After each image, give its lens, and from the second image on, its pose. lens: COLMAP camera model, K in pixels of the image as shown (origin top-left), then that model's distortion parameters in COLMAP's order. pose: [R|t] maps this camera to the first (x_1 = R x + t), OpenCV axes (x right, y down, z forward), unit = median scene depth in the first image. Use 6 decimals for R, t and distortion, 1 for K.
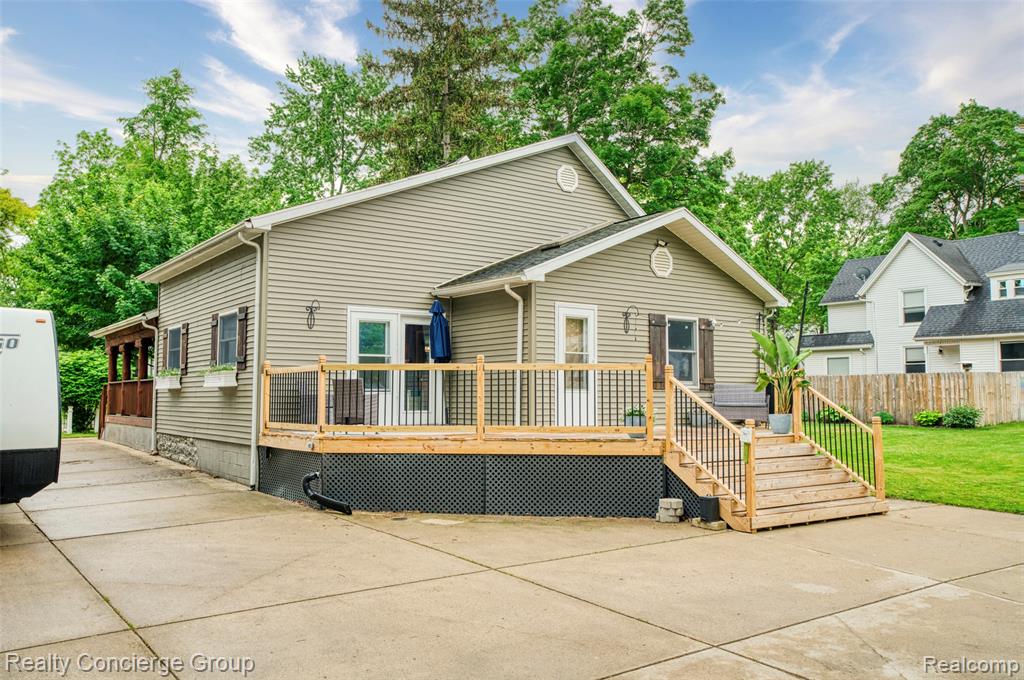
lens RADIAL K [[842.8, 0, 511.1], [0, 842.8, 333.3], [0, 0, 1]] dist [-0.003258, -0.001137]
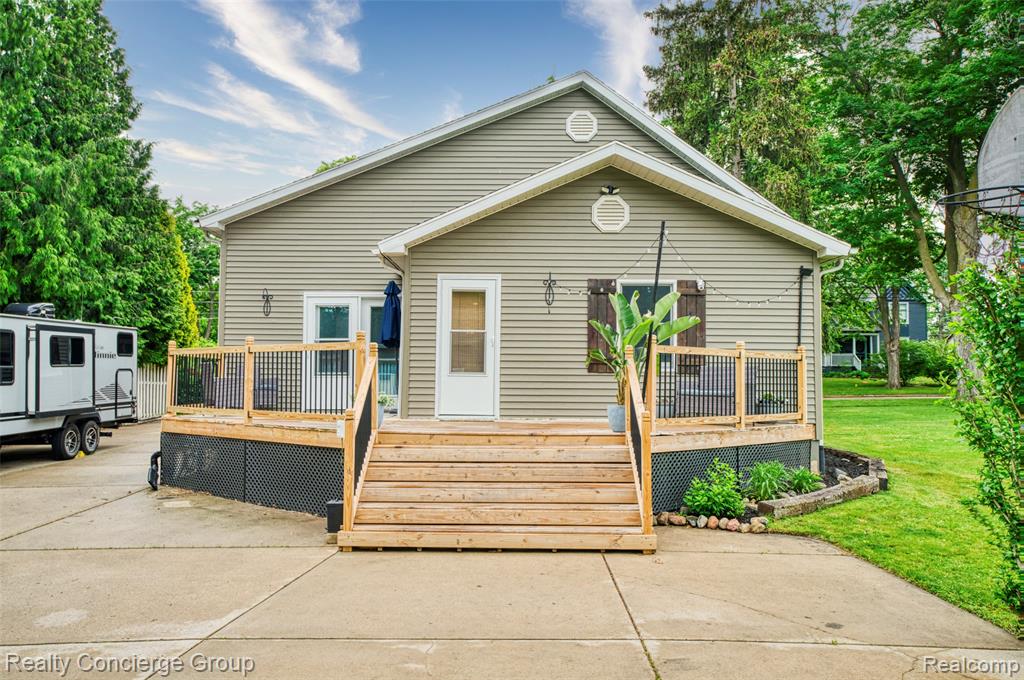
lens RADIAL K [[842.8, 0, 513.8], [0, 842.8, 347.1], [0, 0, 1]] dist [-0.003258, -0.001137]
pose [[0.811761, -0.020467, -0.583631, 0.604850], [0.039603, 0.999014, 0.020050, 0.023880], [0.582646, -0.039389, 0.811771, 0.310918]]
